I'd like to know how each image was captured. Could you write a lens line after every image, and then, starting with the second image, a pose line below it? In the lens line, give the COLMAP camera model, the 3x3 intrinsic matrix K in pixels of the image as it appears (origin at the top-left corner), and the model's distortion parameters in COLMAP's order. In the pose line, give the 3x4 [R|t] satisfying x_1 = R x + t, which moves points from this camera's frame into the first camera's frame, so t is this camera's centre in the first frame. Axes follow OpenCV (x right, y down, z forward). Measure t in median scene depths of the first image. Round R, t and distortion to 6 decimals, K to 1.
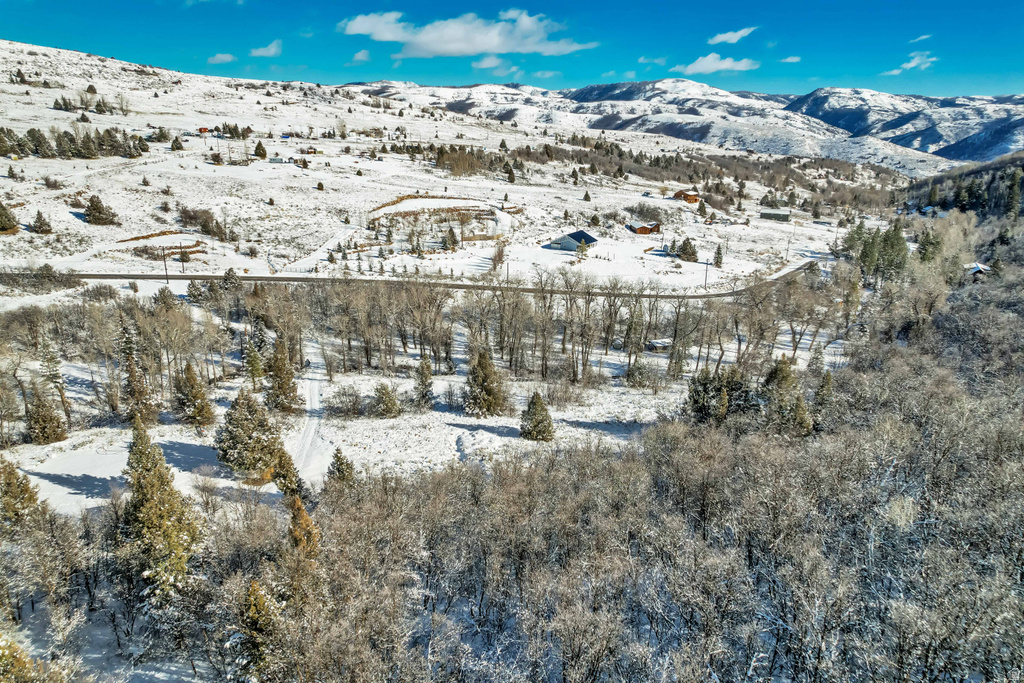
lens RADIAL K [[653.5, 0, 516.7], [0, 653.5, 342.0], [0, 0, 1]] dist [-0.078275, 0.074230]
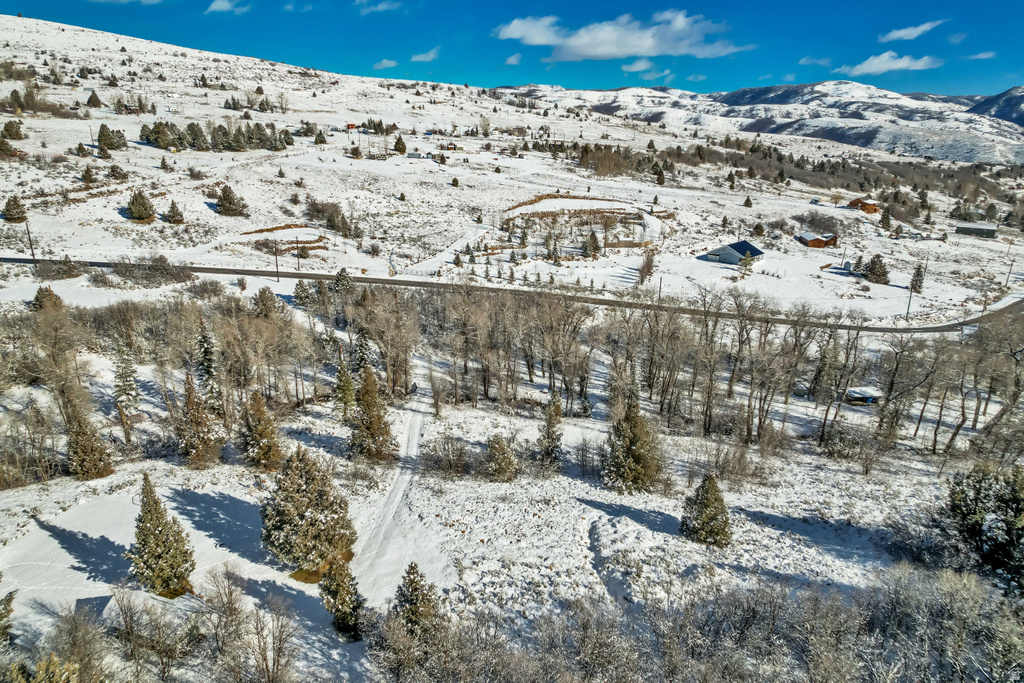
lens RADIAL K [[653.5, 0, 516.7], [0, 653.5, 342.0], [0, 0, 1]] dist [-0.078275, 0.074230]
pose [[0.978046, 0.066586, -0.197465, -0.018503], [-0.067656, 0.997708, 0.001332, -0.021077], [0.197101, 0.012057, 0.980309, 0.119218]]
